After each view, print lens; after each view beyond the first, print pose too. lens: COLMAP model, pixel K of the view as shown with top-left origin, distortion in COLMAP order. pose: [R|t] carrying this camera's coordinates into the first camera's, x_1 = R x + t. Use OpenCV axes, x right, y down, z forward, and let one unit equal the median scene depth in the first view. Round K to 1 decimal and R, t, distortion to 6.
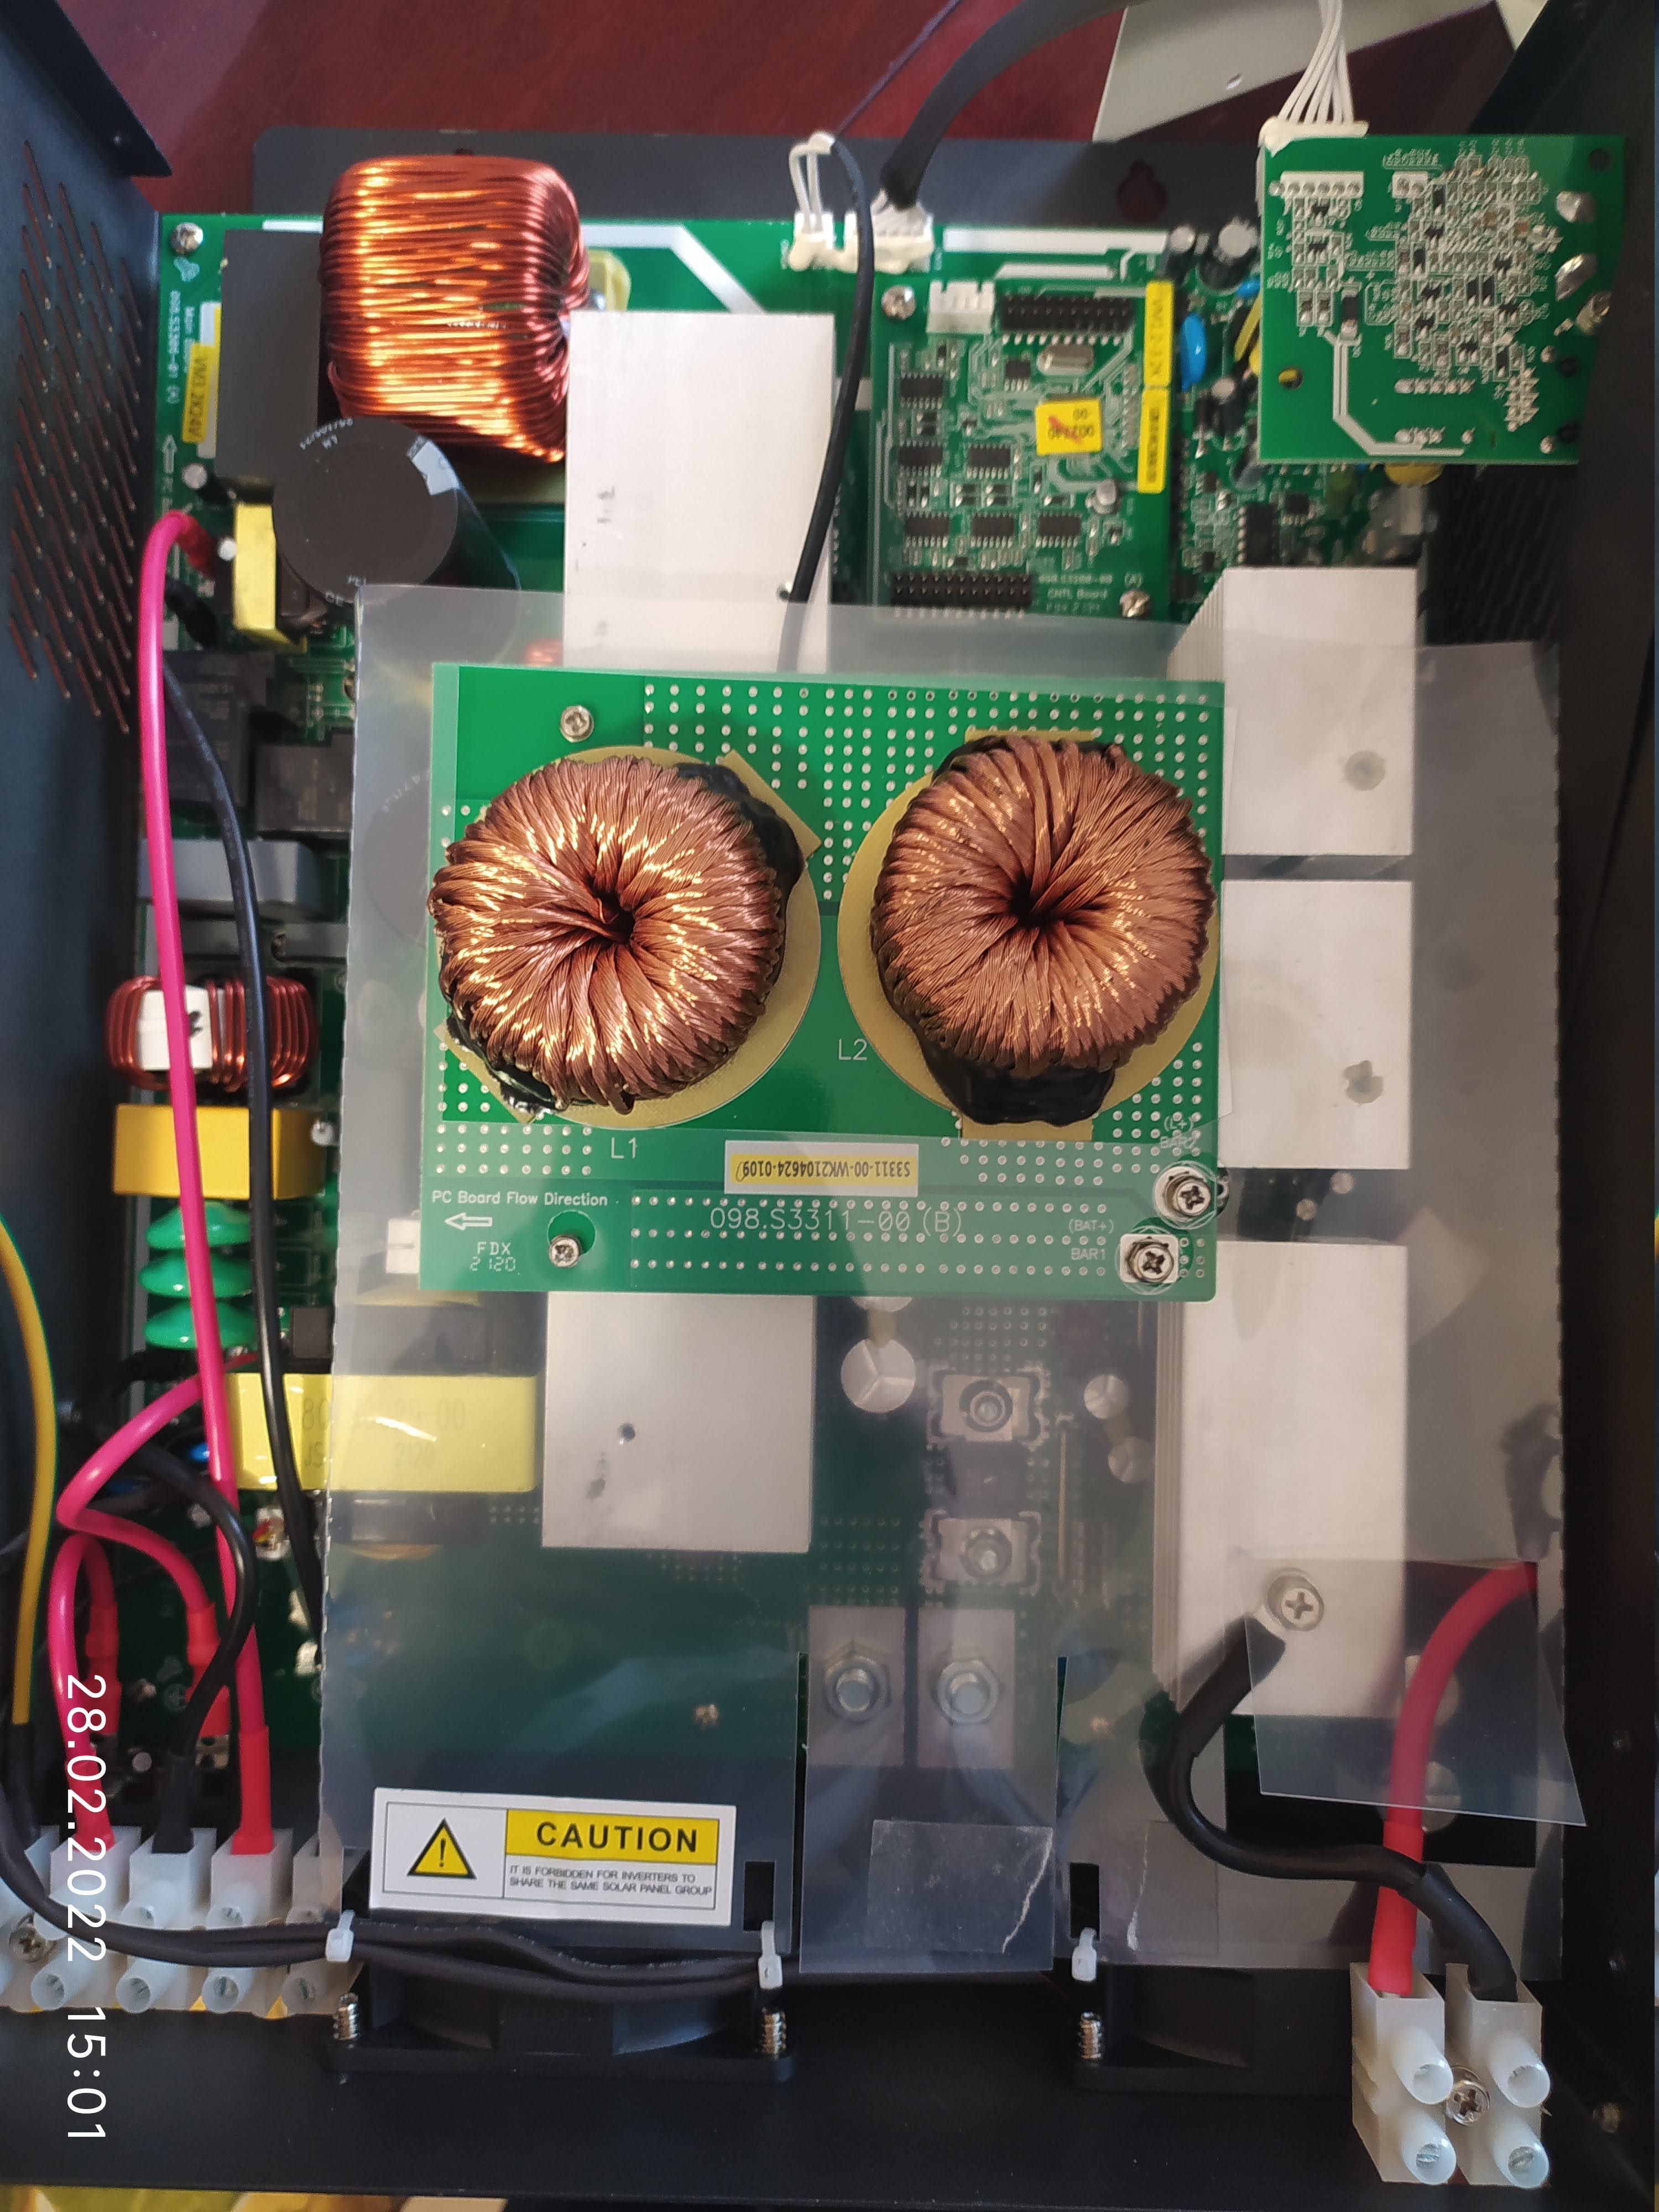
lens RADIAL K [[1638.6, 0, 813.6], [0, 1638.6, 1102.0], [0, 0, 1]] dist [0.061461, -0.056377]
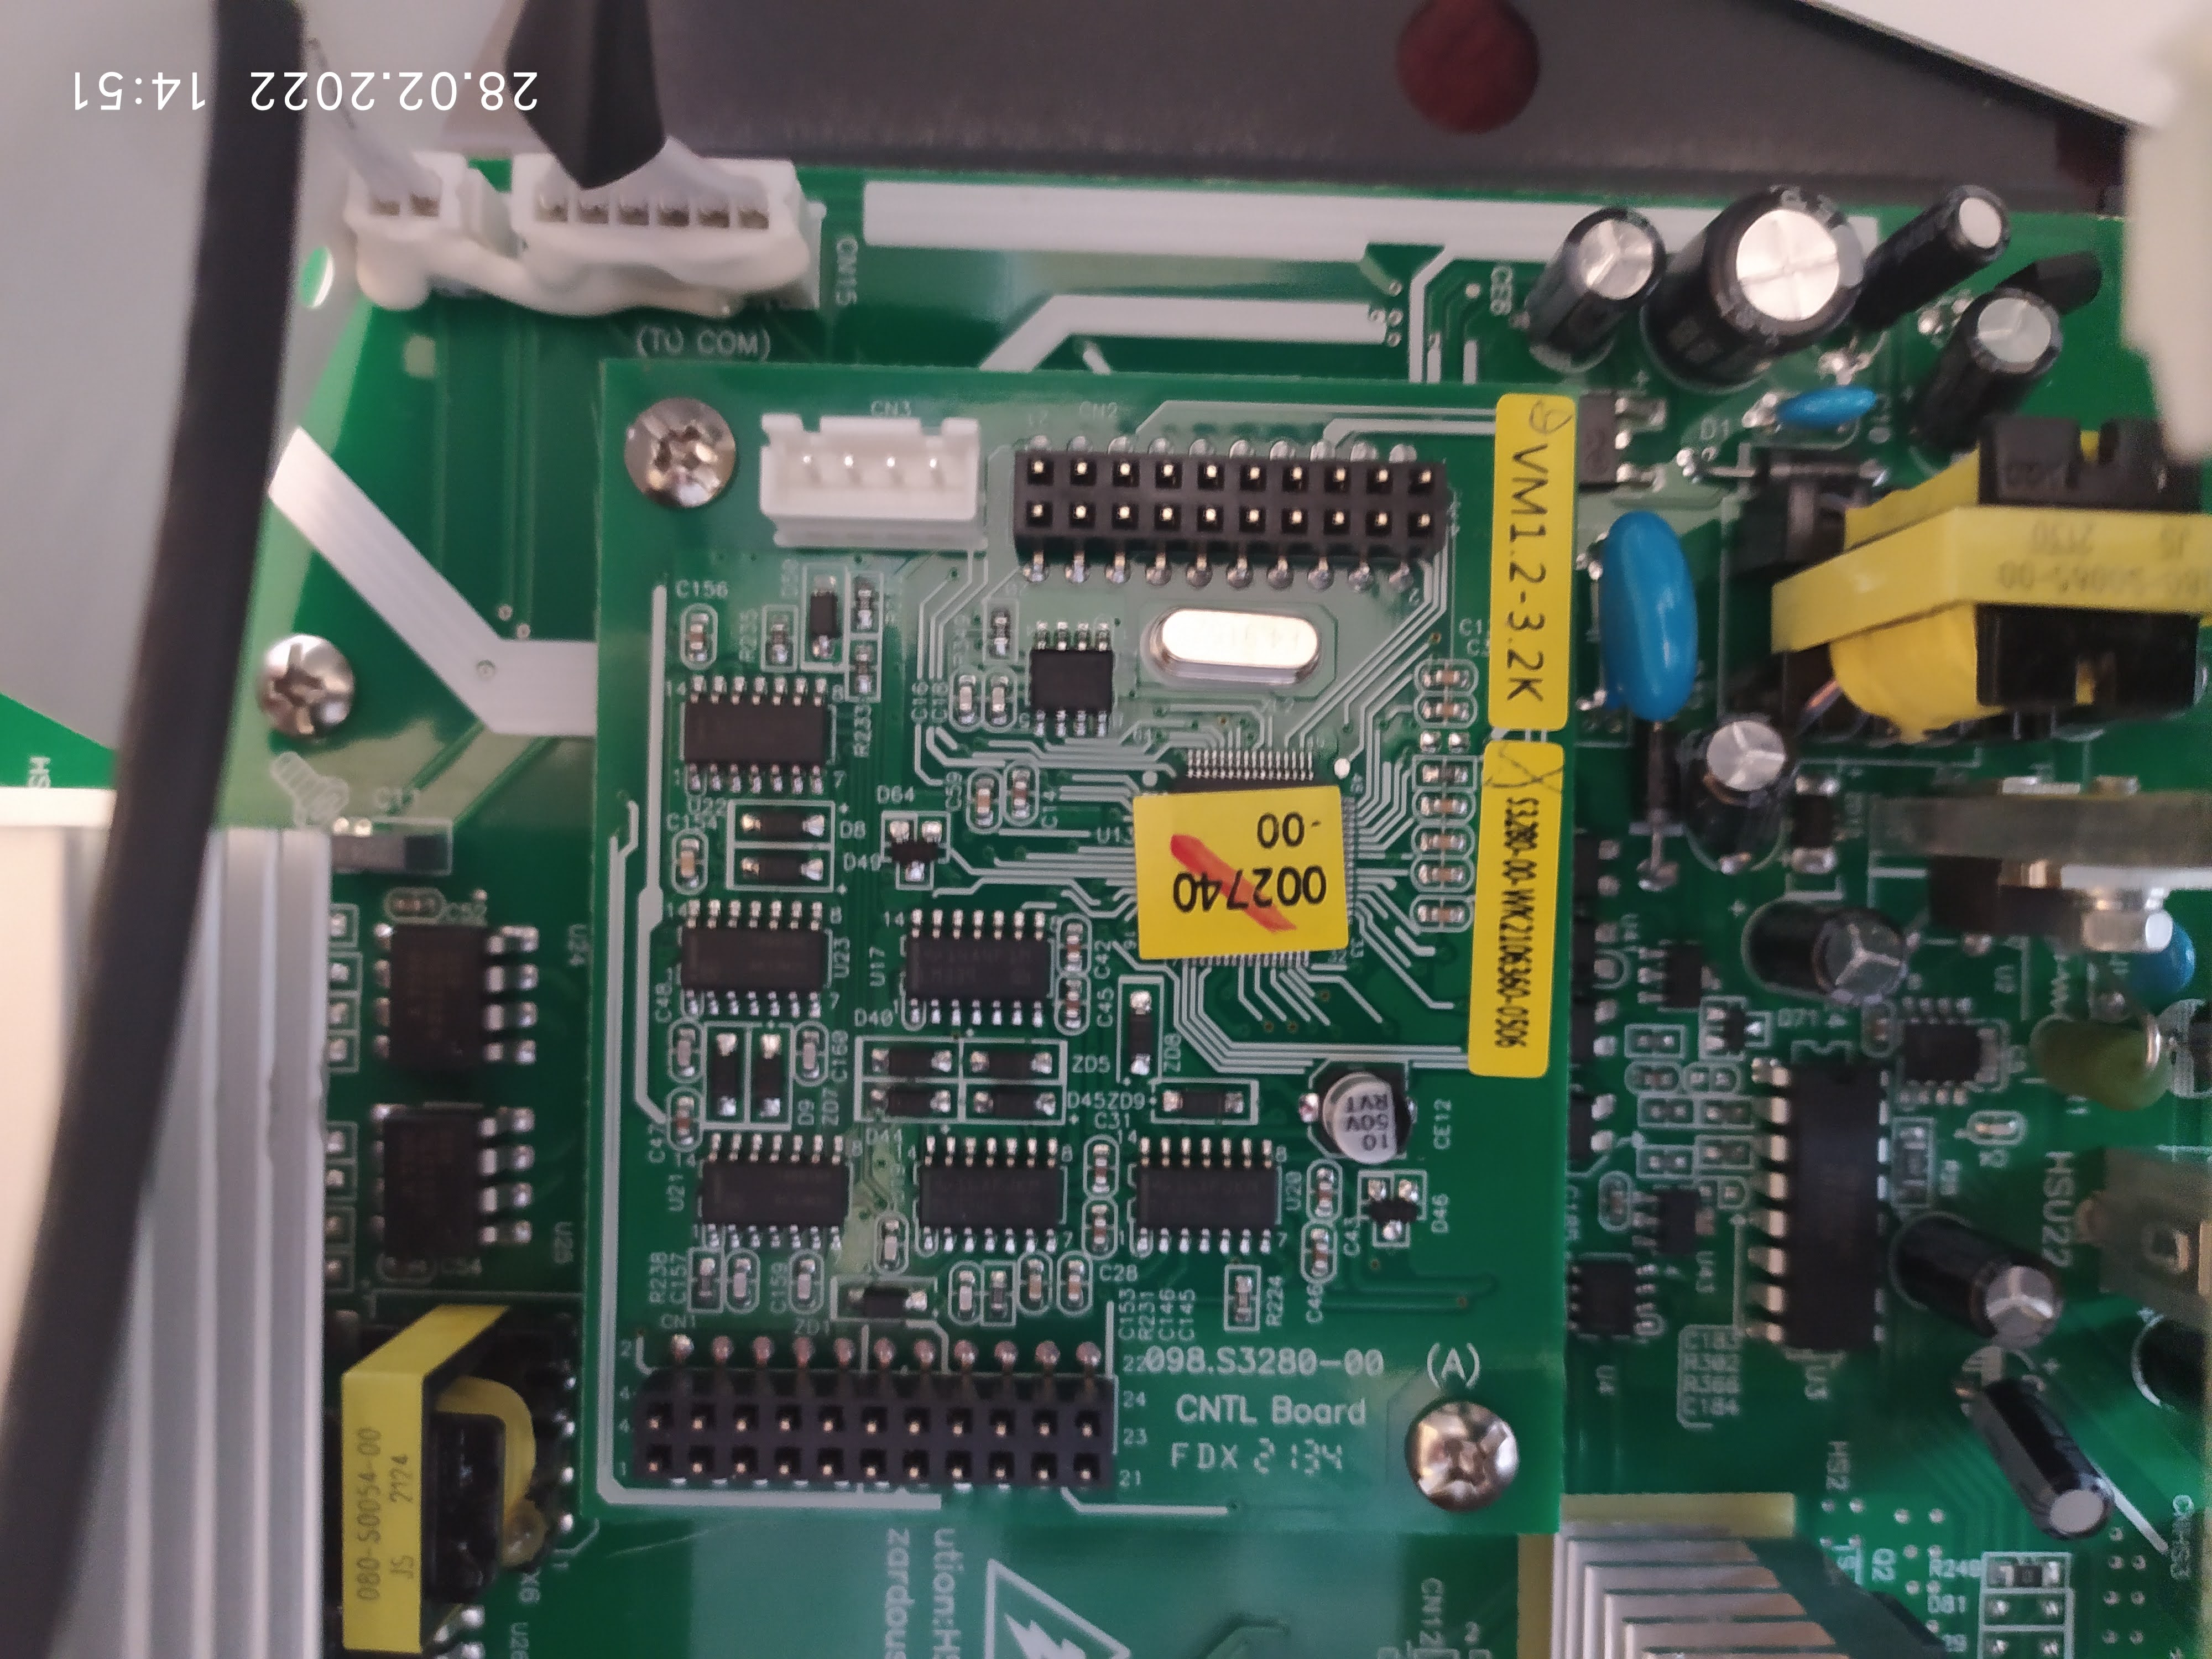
lens RADIAL K [[1638.6, 0, 1120.1], [0, 1638.6, 833.8], [0, 0, 1]] dist [0.061461, -0.056377]
pose [[0.999598, 0.002180, 0.028279, 0.123229], [-0.003001, 0.999574, 0.029033, -0.422354], [-0.028204, -0.029107, 0.999178, 0.698340]]
